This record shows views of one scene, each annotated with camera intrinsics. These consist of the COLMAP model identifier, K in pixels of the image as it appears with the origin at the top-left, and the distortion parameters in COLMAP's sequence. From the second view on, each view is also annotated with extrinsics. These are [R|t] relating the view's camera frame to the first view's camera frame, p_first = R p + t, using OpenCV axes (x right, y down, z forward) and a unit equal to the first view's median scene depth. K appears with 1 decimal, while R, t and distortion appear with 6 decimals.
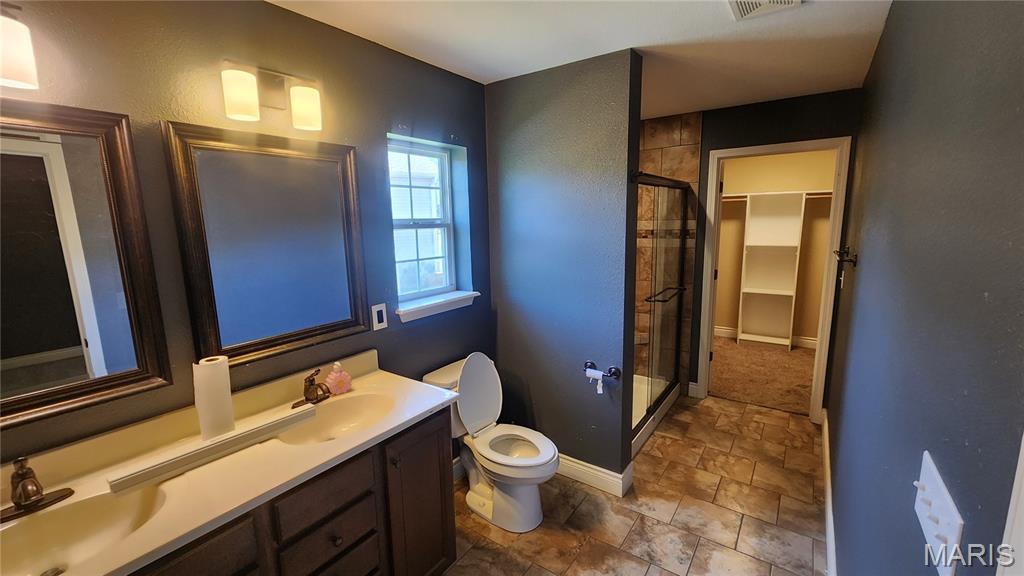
lens RADIAL K [[419.3, 0, 507.8], [0, 419.3, 288.0], [0, 0, 1]] dist [0.000685, -0.000011]
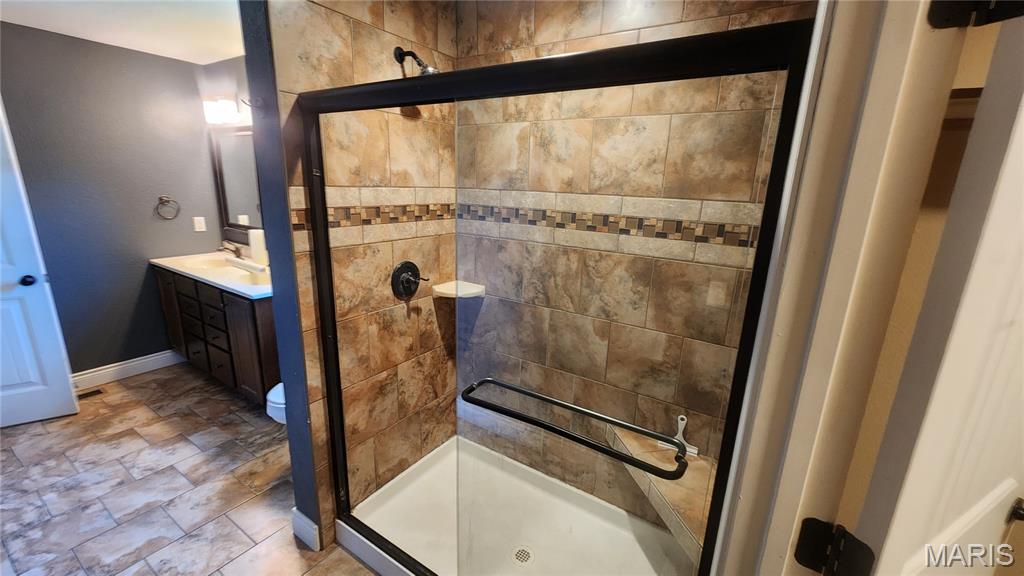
lens RADIAL K [[418.5, 0, 511.3], [0, 418.5, 285.6], [0, 0, 1]] dist [0.001110, 0.000212]
pose [[0.037312, 0.252086, -0.966985, 0.938473], [-0.184438, 0.952772, 0.241264, -0.210336], [0.982136, 0.169347, 0.082044, 1.264161]]
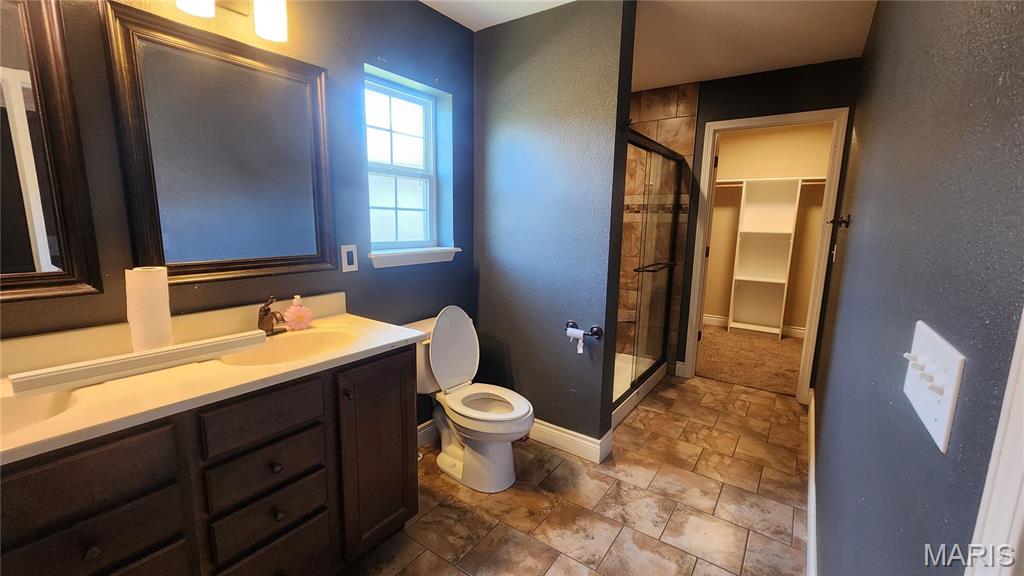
lens RADIAL K [[418.5, 0, 511.3], [0, 418.5, 285.6], [0, 0, 1]] dist [0.001110, 0.000212]
pose [[0.999148, 0.038645, 0.014481, 0.041137], [-0.038625, 0.999252, -0.001610, 0.101107], [-0.014532, 0.001049, 0.999894, 0.043348]]
